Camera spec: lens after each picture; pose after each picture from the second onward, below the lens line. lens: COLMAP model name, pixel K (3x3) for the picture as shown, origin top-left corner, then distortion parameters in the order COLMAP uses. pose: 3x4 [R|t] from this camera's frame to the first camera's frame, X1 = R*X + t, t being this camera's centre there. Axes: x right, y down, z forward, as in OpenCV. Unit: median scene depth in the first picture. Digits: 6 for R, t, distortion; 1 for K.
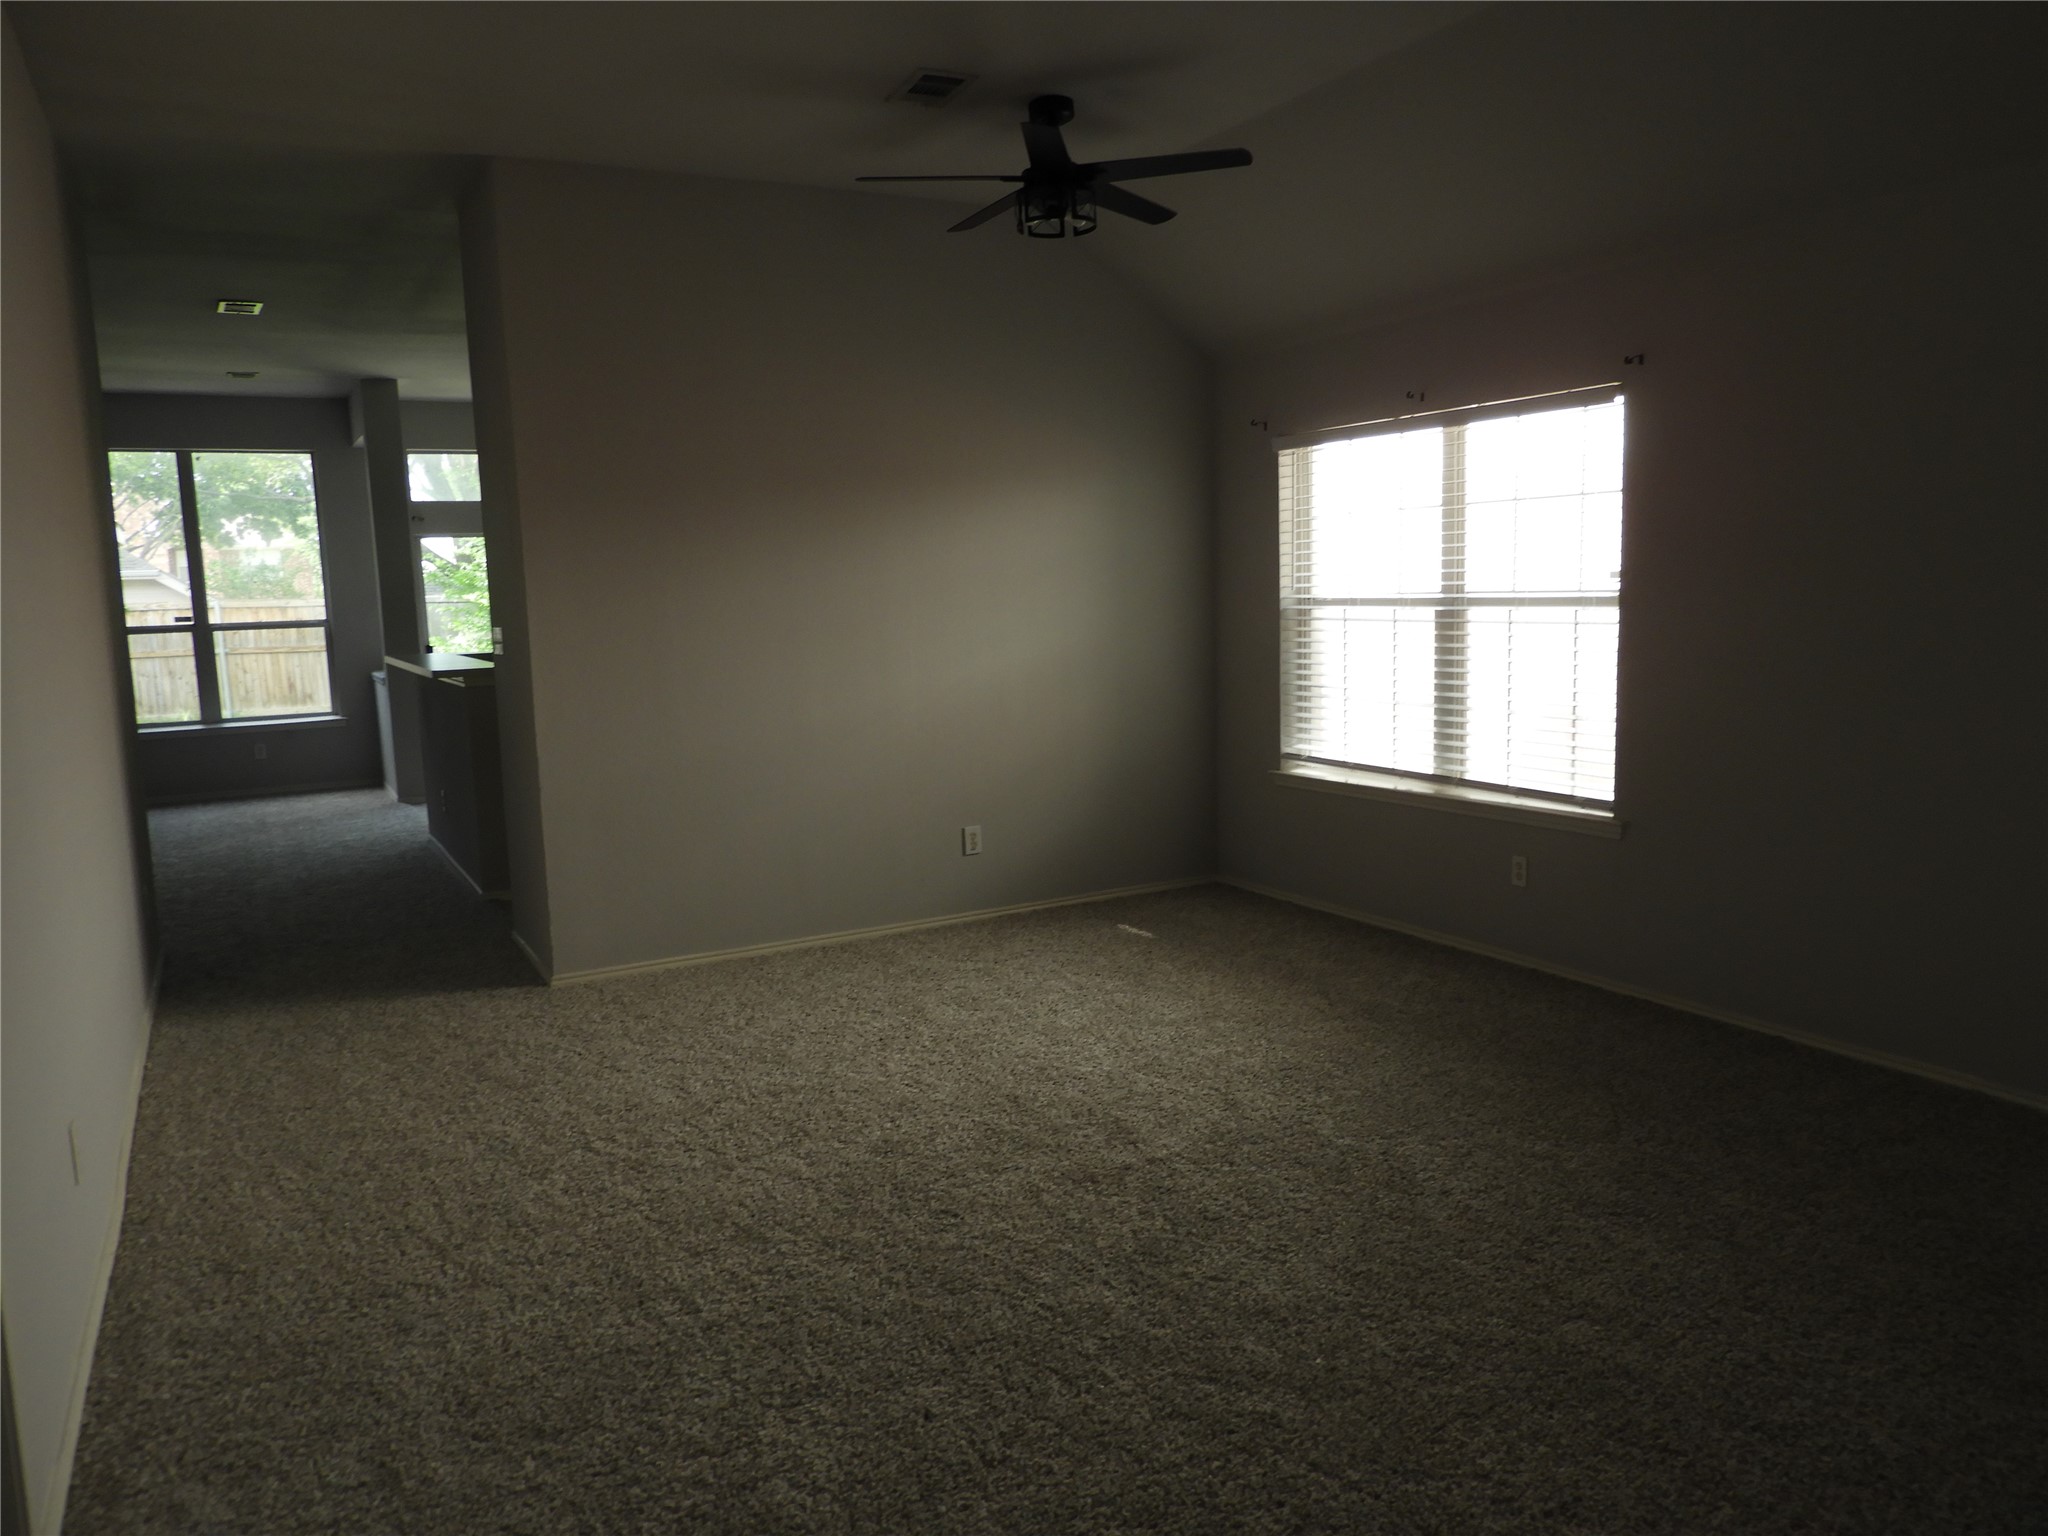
lens RADIAL K [[1433.2, 0, 1026.1], [0, 1433.2, 772.9], [0, 0, 1]] dist [0.003376, 0.002028]
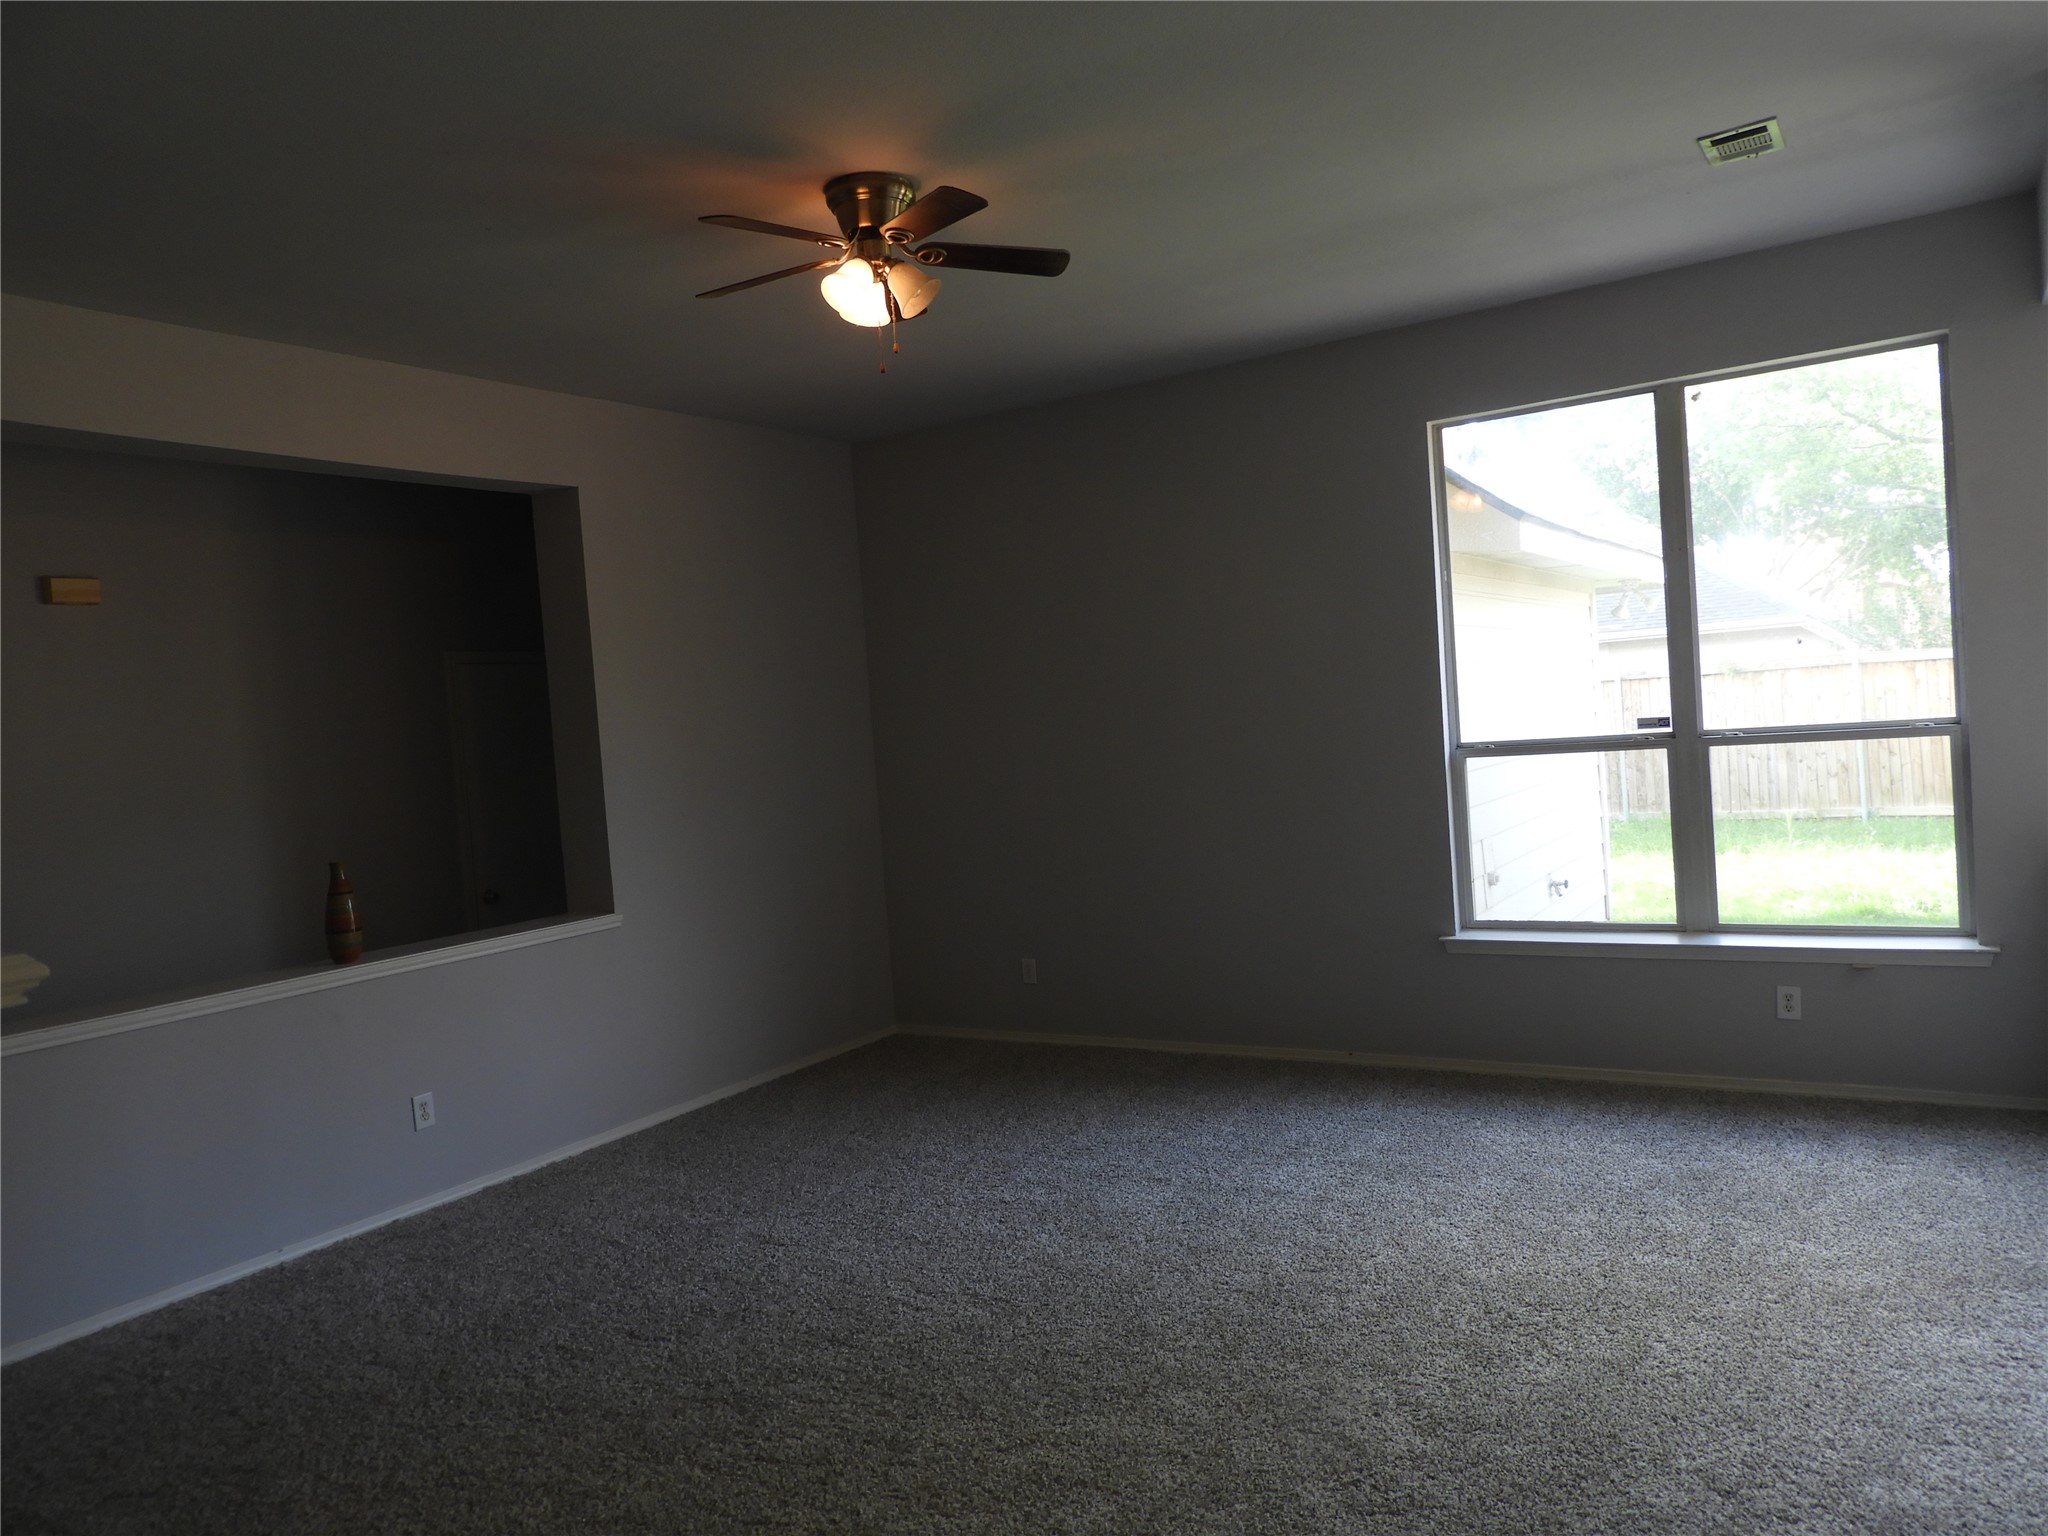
lens RADIAL K [[1433.2, 0, 1023.9], [0, 1433.2, 776.5], [0, 0, 1]] dist [0.003376, 0.002028]
pose [[0.475804, 0.030119, -0.879036, -0.246611], [-0.051357, 0.998660, 0.006420, -0.079220], [0.878051, 0.042090, 0.476713, 0.560805]]
